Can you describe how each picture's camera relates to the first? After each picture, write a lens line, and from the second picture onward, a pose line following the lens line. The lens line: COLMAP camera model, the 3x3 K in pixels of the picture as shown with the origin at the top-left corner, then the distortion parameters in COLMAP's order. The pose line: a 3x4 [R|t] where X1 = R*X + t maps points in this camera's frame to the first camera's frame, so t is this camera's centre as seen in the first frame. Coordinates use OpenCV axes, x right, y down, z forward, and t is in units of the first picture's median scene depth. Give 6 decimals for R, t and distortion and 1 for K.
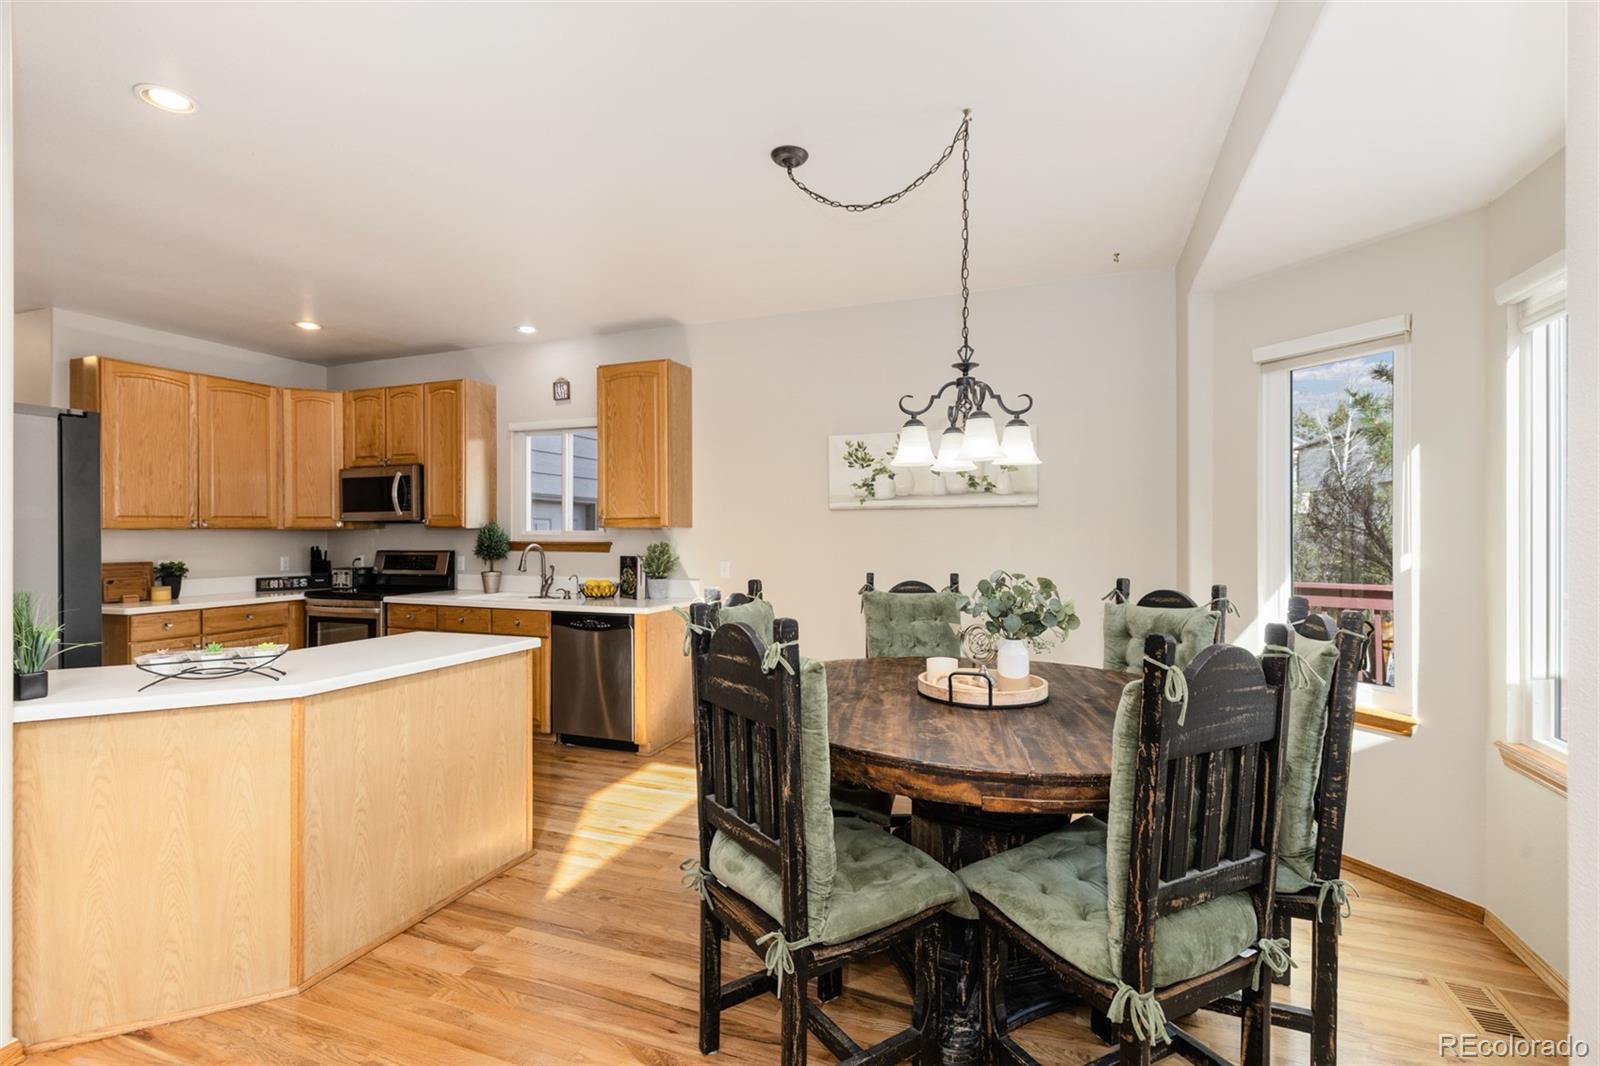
lens RADIAL K [[732.6, 0, 795.3], [0, 732.6, 527.7], [0, 0, 1]] dist [0.005027, 0.001108]
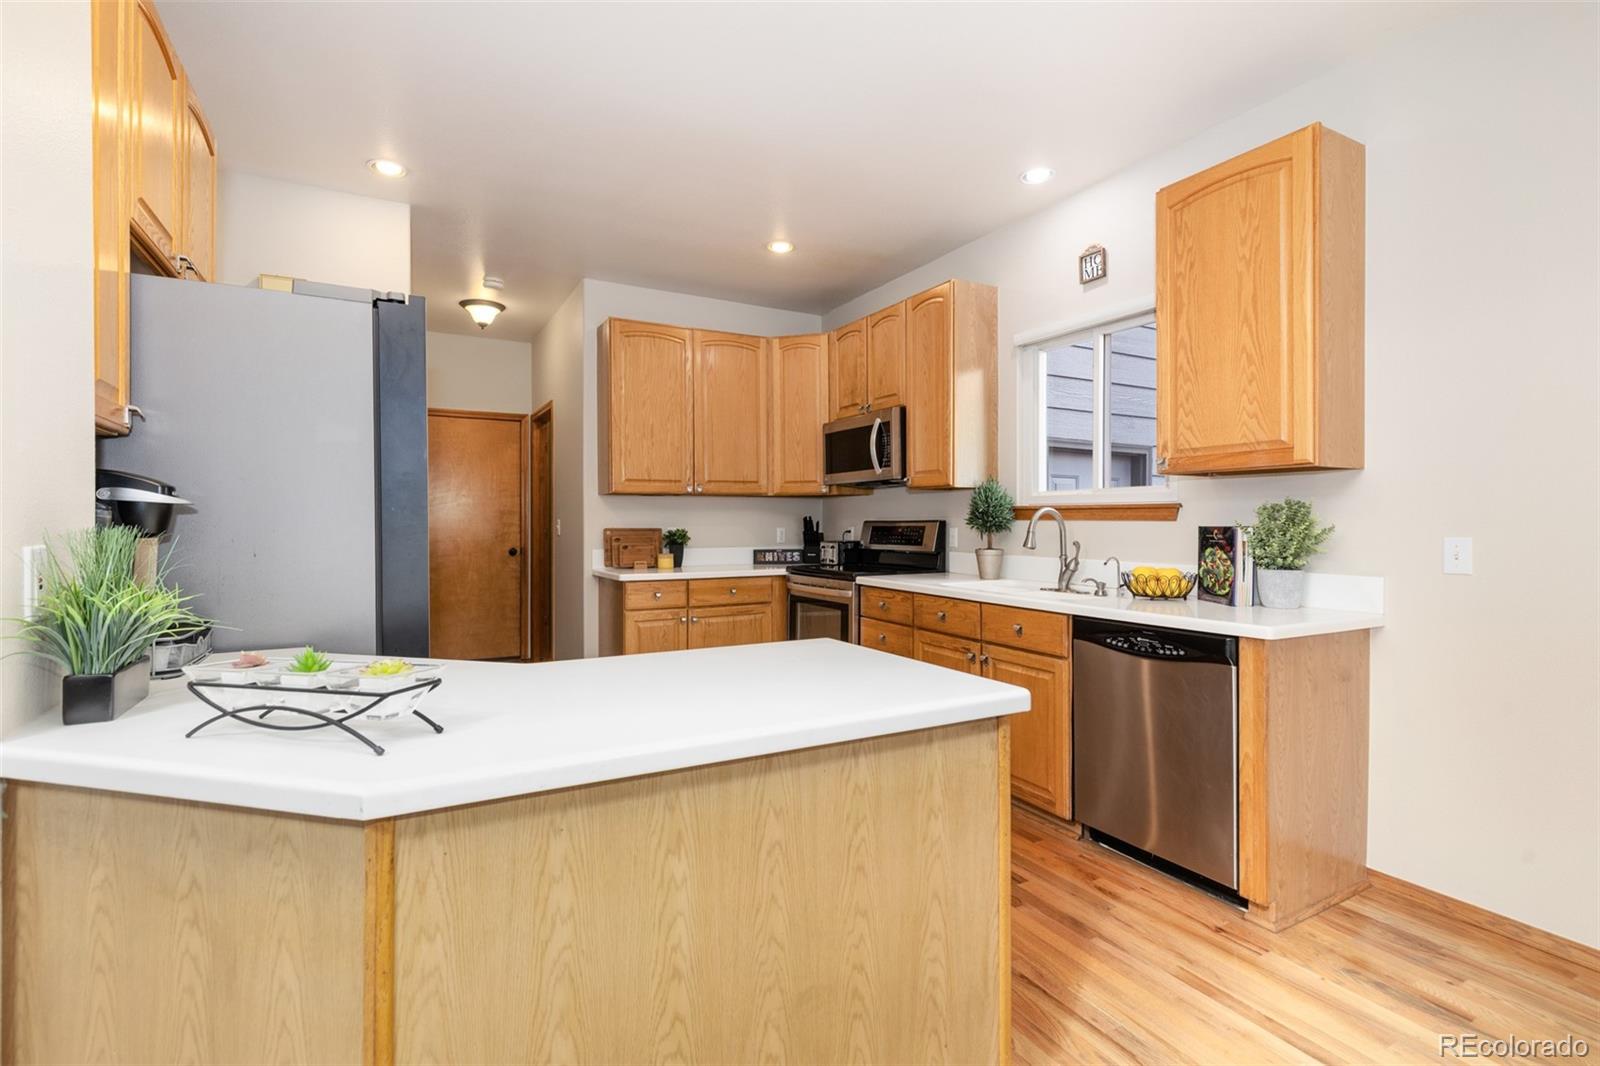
lens RADIAL K [[732.6, 0, 787.4], [0, 732.6, 521.6], [0, 0, 1]] dist [0.005027, 0.001108]
pose [[0.759076, 0.002940, -0.650995, -0.112312], [0.000937, 0.999984, 0.005609, 0.031922], [0.651001, -0.004868, 0.759061, 0.368251]]
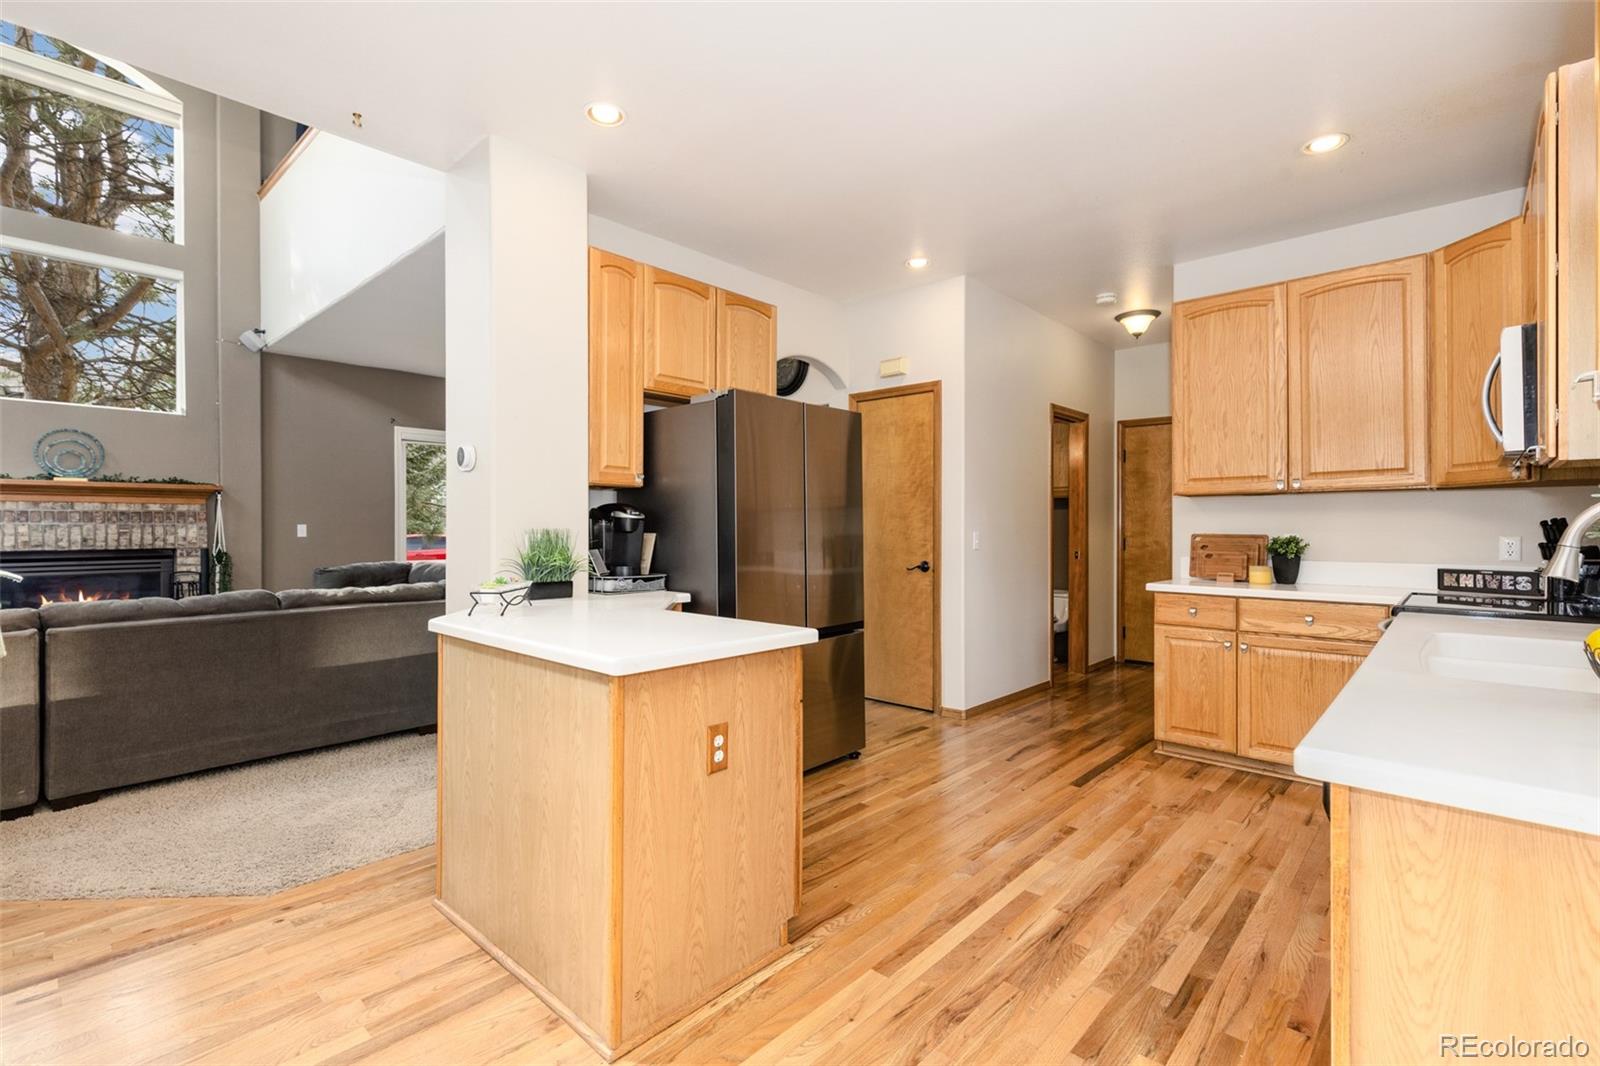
lens RADIAL K [[732.6, 0, 794.5], [0, 732.6, 529.9], [0, 0, 1]] dist [0.005027, 0.001108]
pose [[-0.366147, 0.008325, -0.930520, 0.055800], [0.004297, 0.999964, 0.007256, 0.032820], [0.930547, -0.001342, -0.366170, 0.811695]]
